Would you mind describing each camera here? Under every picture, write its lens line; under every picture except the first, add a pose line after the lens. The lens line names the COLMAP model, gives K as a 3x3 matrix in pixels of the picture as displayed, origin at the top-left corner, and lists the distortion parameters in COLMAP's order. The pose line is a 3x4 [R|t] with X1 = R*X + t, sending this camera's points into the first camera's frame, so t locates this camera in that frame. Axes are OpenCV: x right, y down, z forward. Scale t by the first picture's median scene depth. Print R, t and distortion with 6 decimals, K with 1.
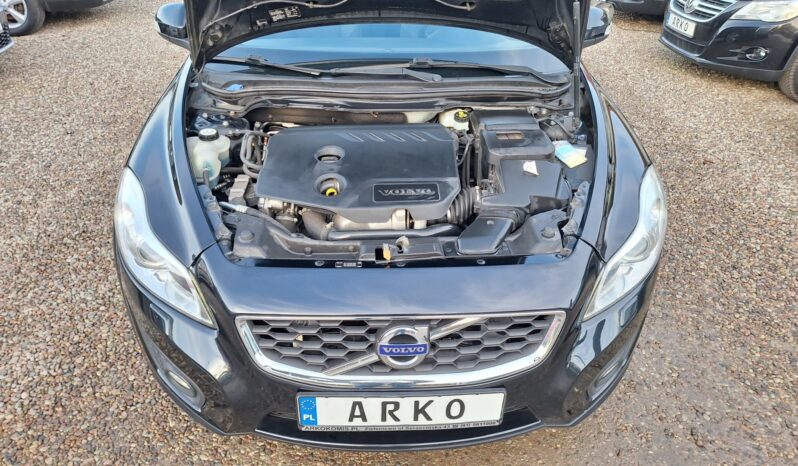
lens RADIAL K [[569.0, 0, 399.0], [0, 569.0, 233.0], [0, 0, 1]] dist [0.116648, -0.150760]
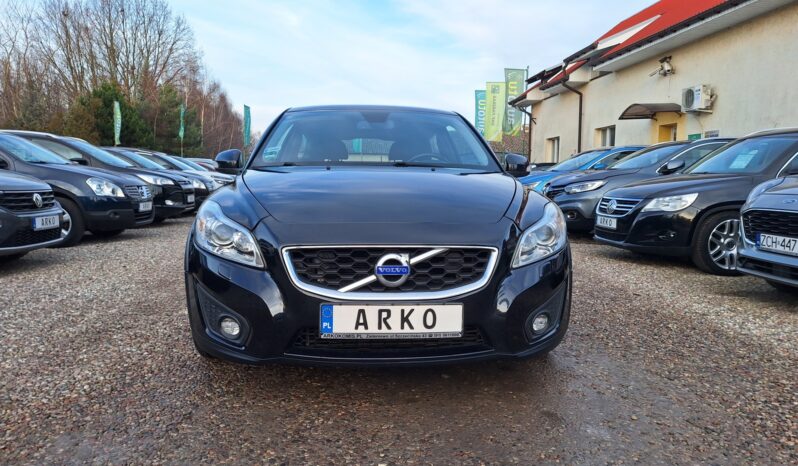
lens RADIAL K [[569.0, 0, 399.0], [0, 569.0, 233.0], [0, 0, 1]] dist [0.116648, -0.150760]
pose [[0.999321, -0.011427, 0.035031, -0.026078], [0.025540, 0.900091, -0.434953, 0.737137], [-0.026561, 0.435552, 0.899771, -0.375329]]
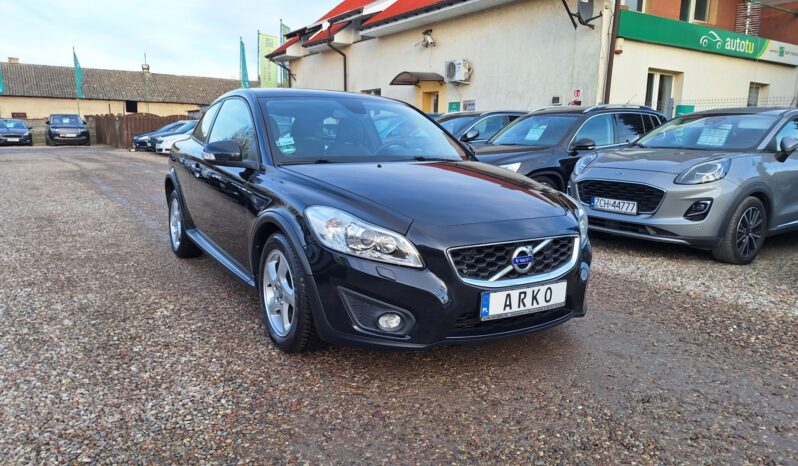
lens RADIAL K [[569.0, 0, 399.0], [0, 569.0, 233.0], [0, 0, 1]] dist [0.116648, -0.150760]
pose [[0.880011, -0.085910, 0.467119, -1.170160], [0.247194, 0.922647, -0.296004, 0.553067], [-0.405556, 0.375956, 0.833176, -0.410179]]
